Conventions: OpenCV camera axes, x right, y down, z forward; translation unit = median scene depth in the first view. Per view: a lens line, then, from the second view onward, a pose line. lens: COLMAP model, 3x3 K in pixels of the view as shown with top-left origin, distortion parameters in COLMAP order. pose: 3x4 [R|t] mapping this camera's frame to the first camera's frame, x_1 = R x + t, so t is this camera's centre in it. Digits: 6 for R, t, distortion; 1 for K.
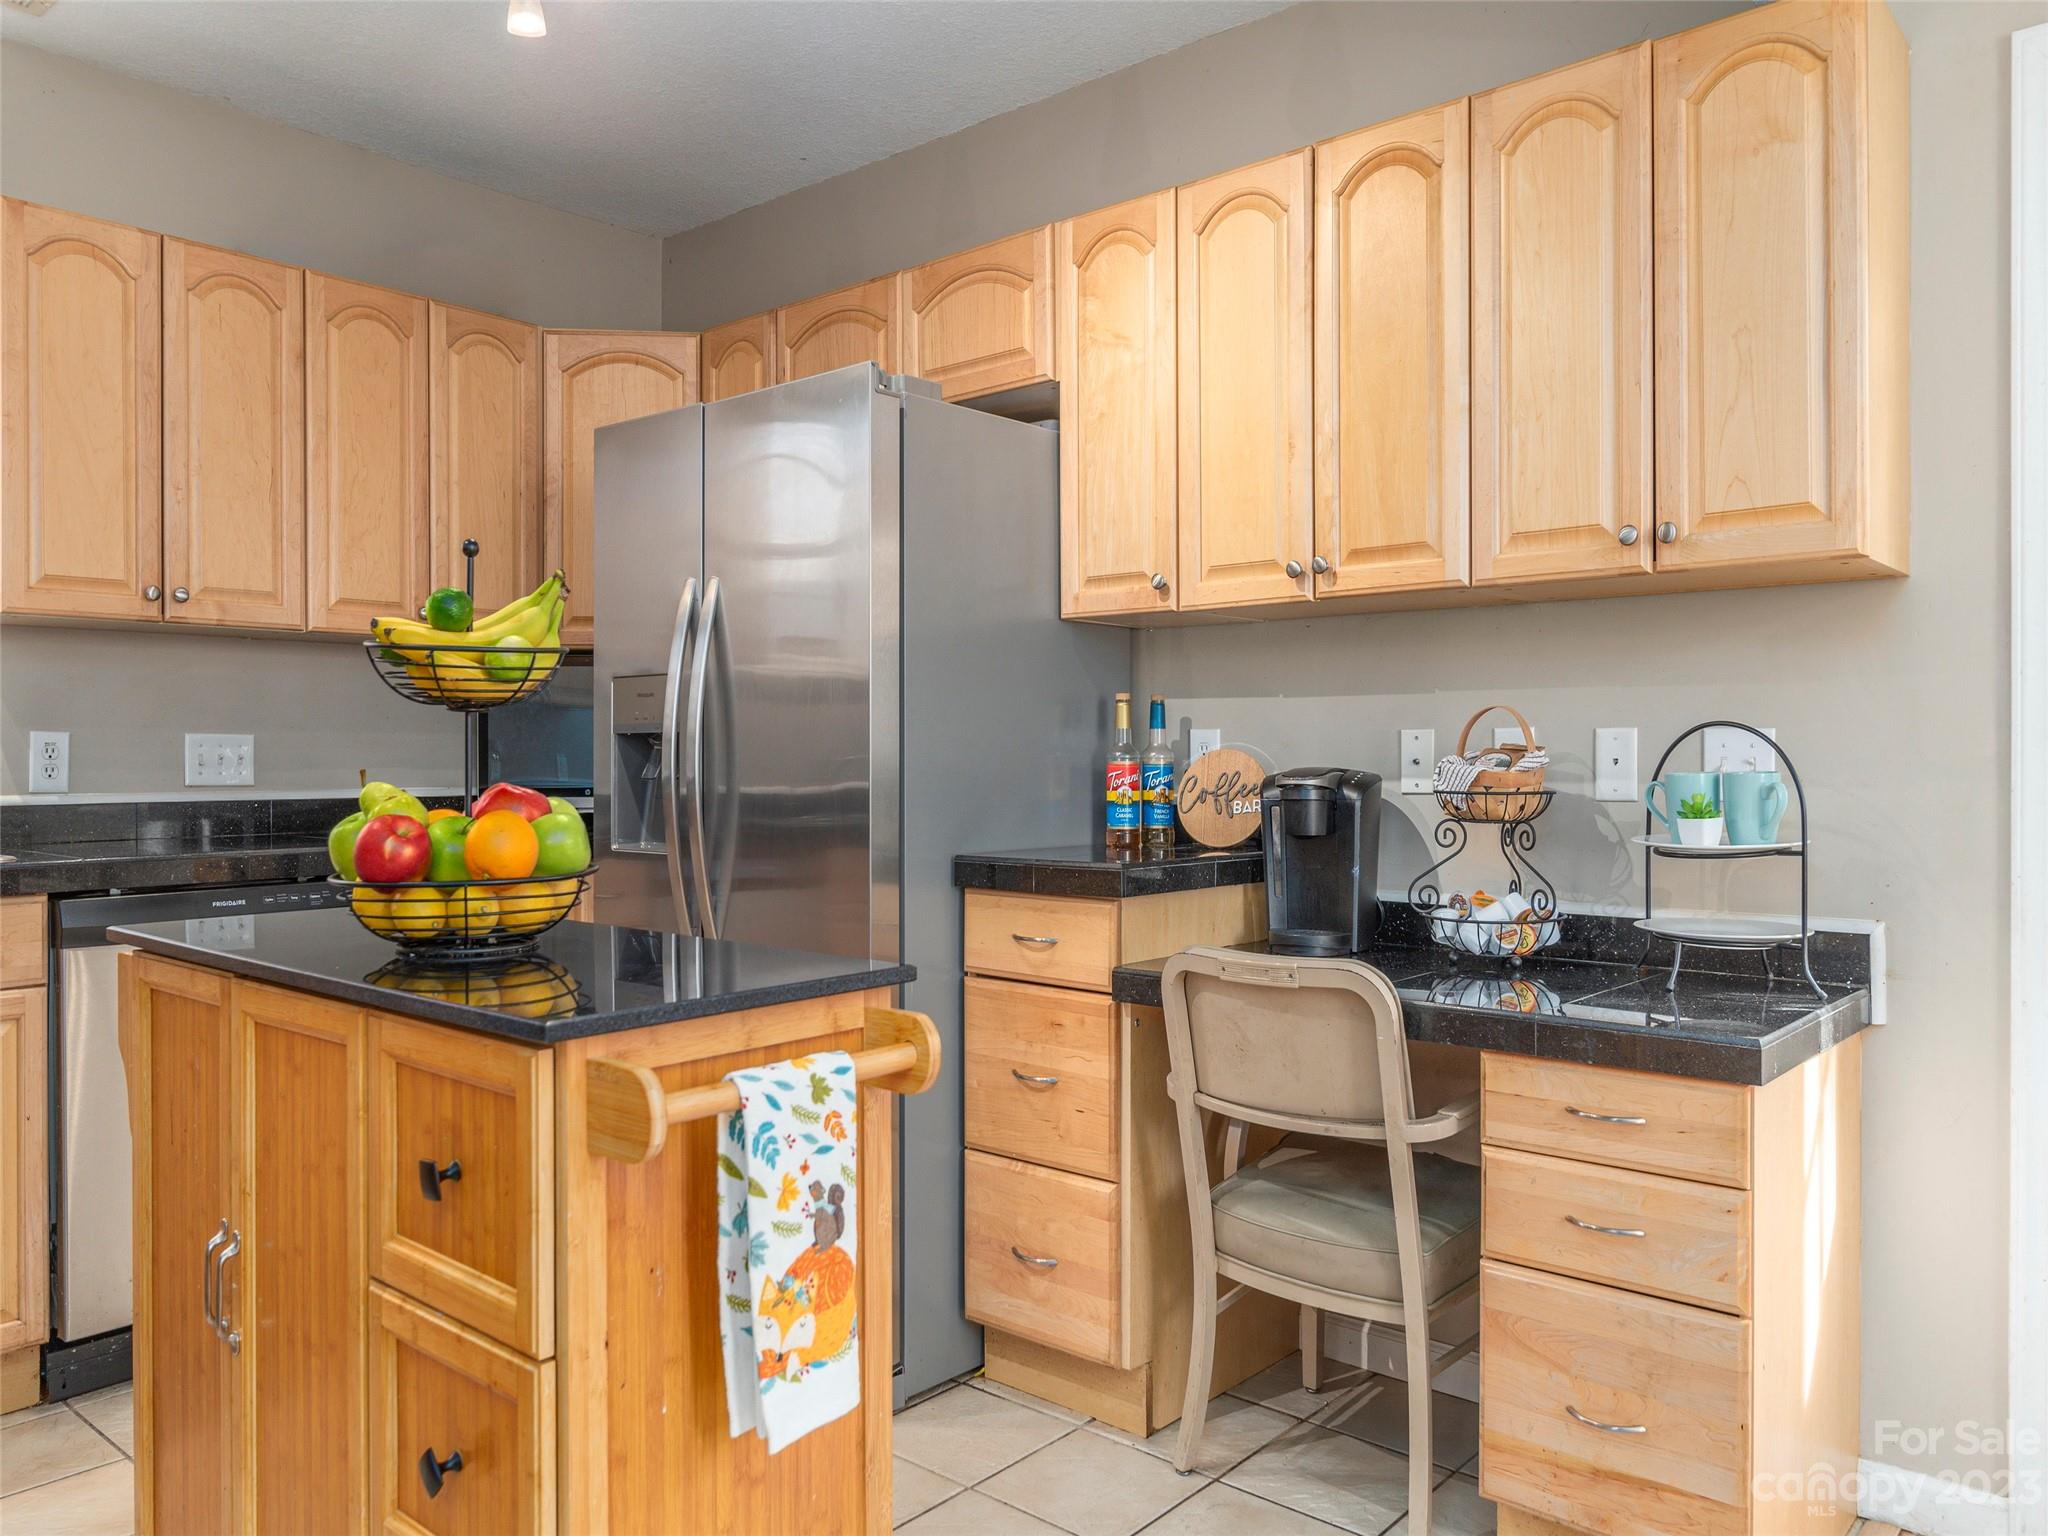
lens RADIAL K [[1456.3, 0, 1008.8], [0, 1456.3, 769.4], [0, 0, 1]] dist [0.001728, -0.002990]
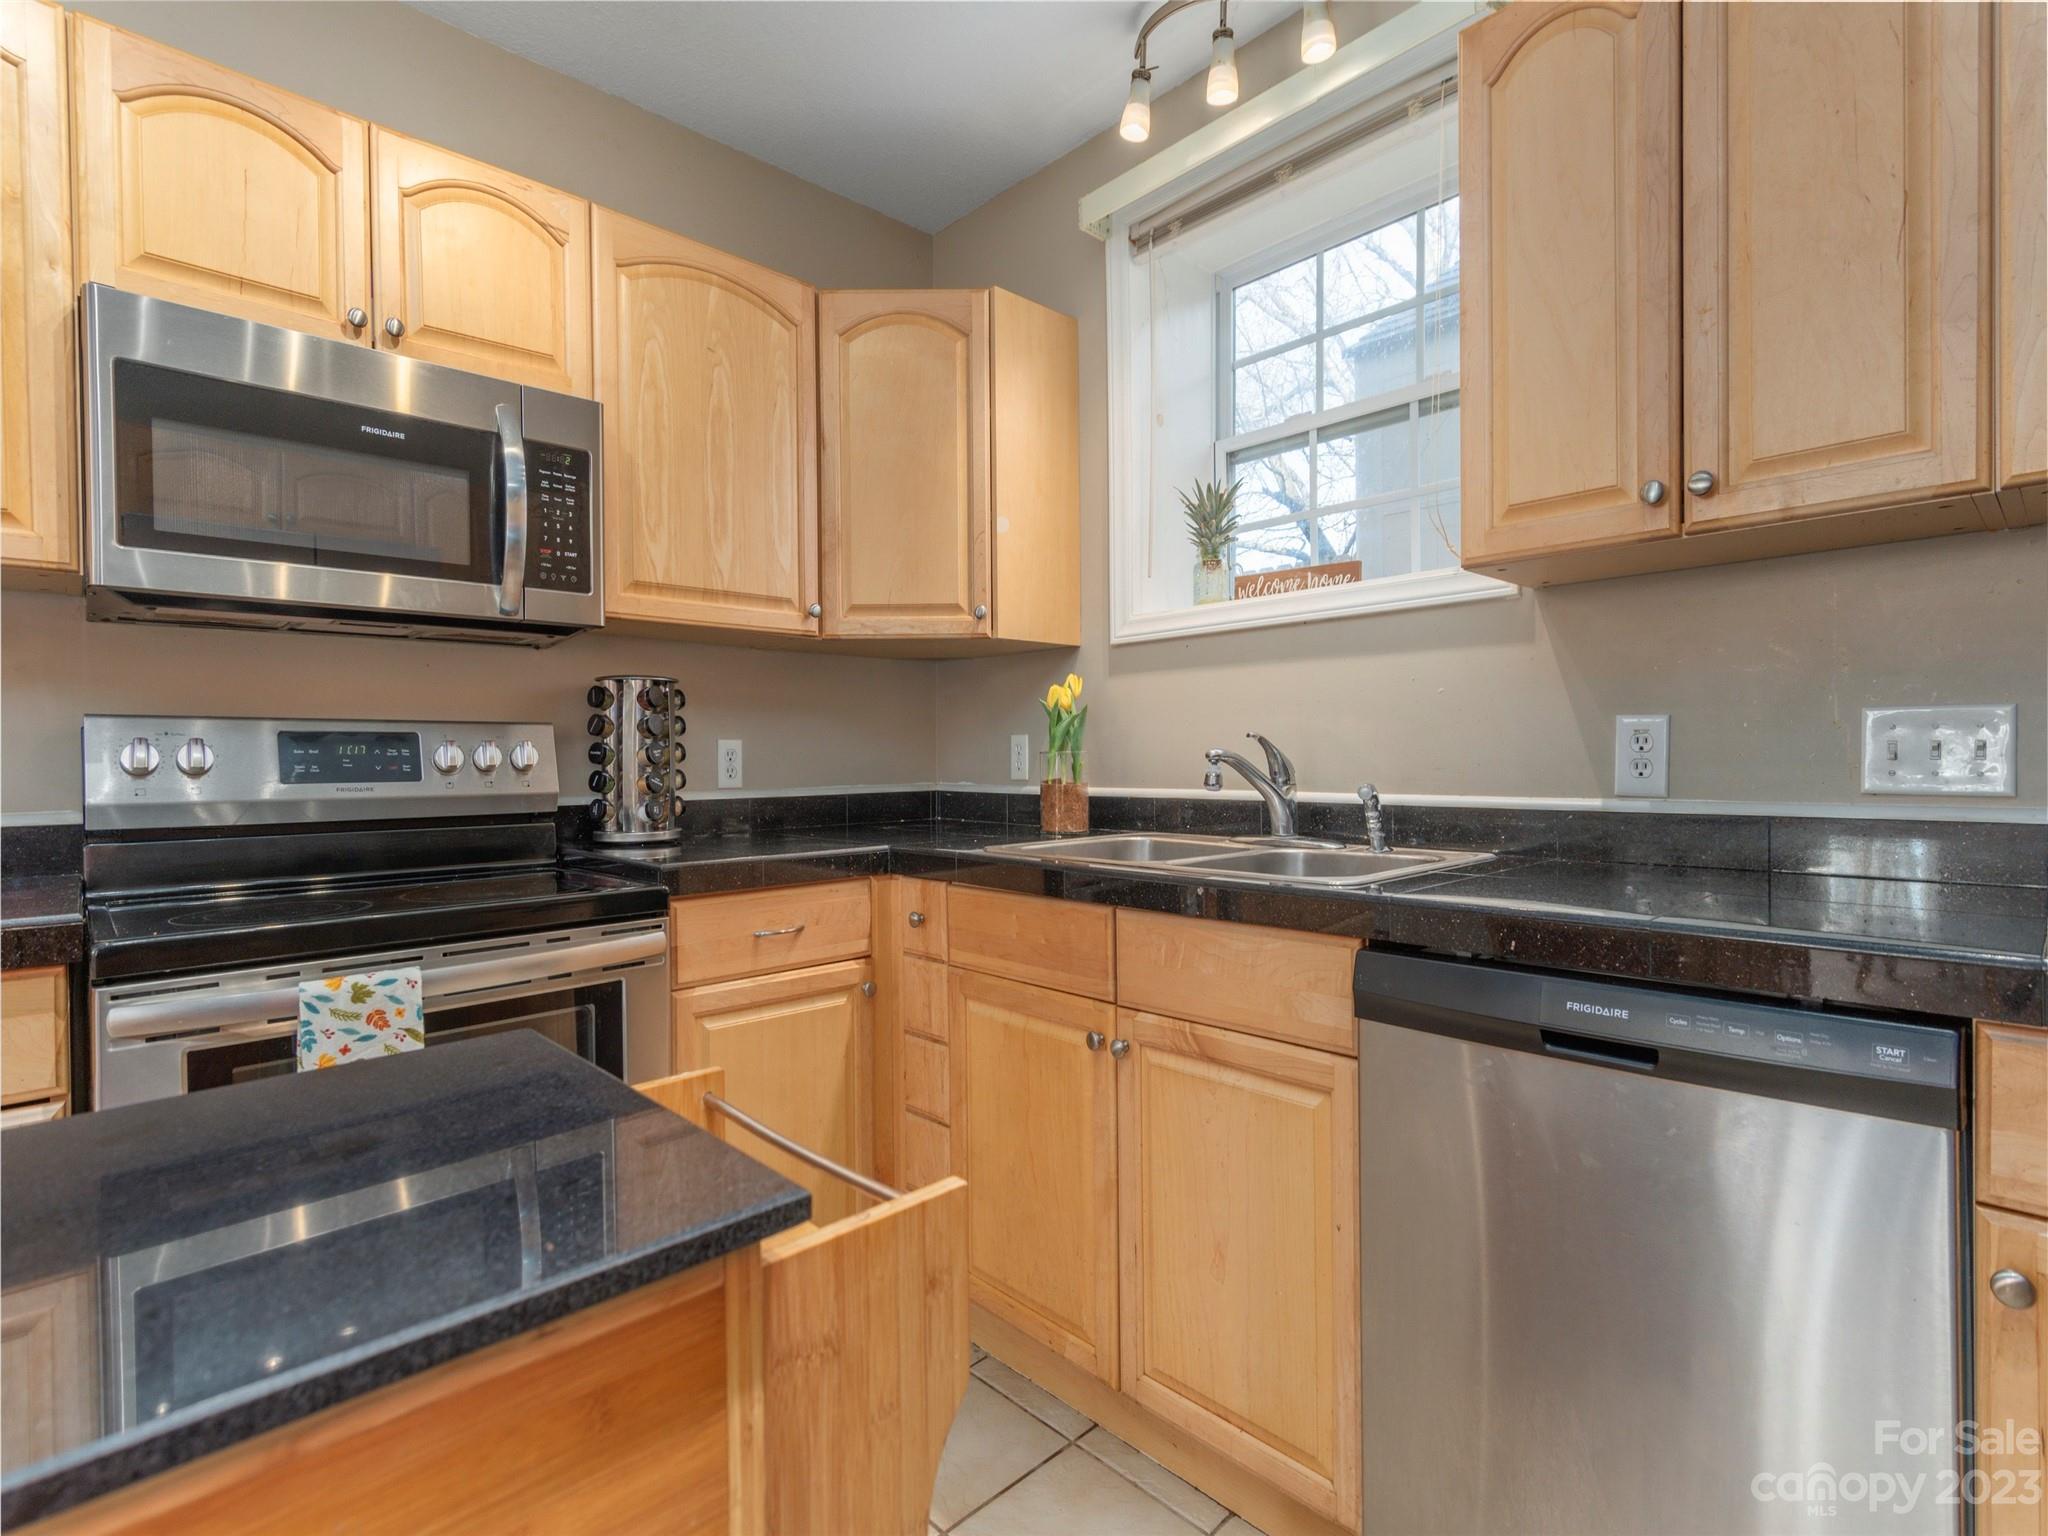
lens RADIAL K [[1001.3, 0, 995.1], [0, 1001.3, 767.0], [0, 0, 1]] dist [0.007865, 0.000399]
pose [[-0.104500, 0.012522, -0.994446, -0.112343], [0.003918, 0.999918, 0.012179, -0.006683], [0.994517, -0.002624, -0.104541, 0.731939]]
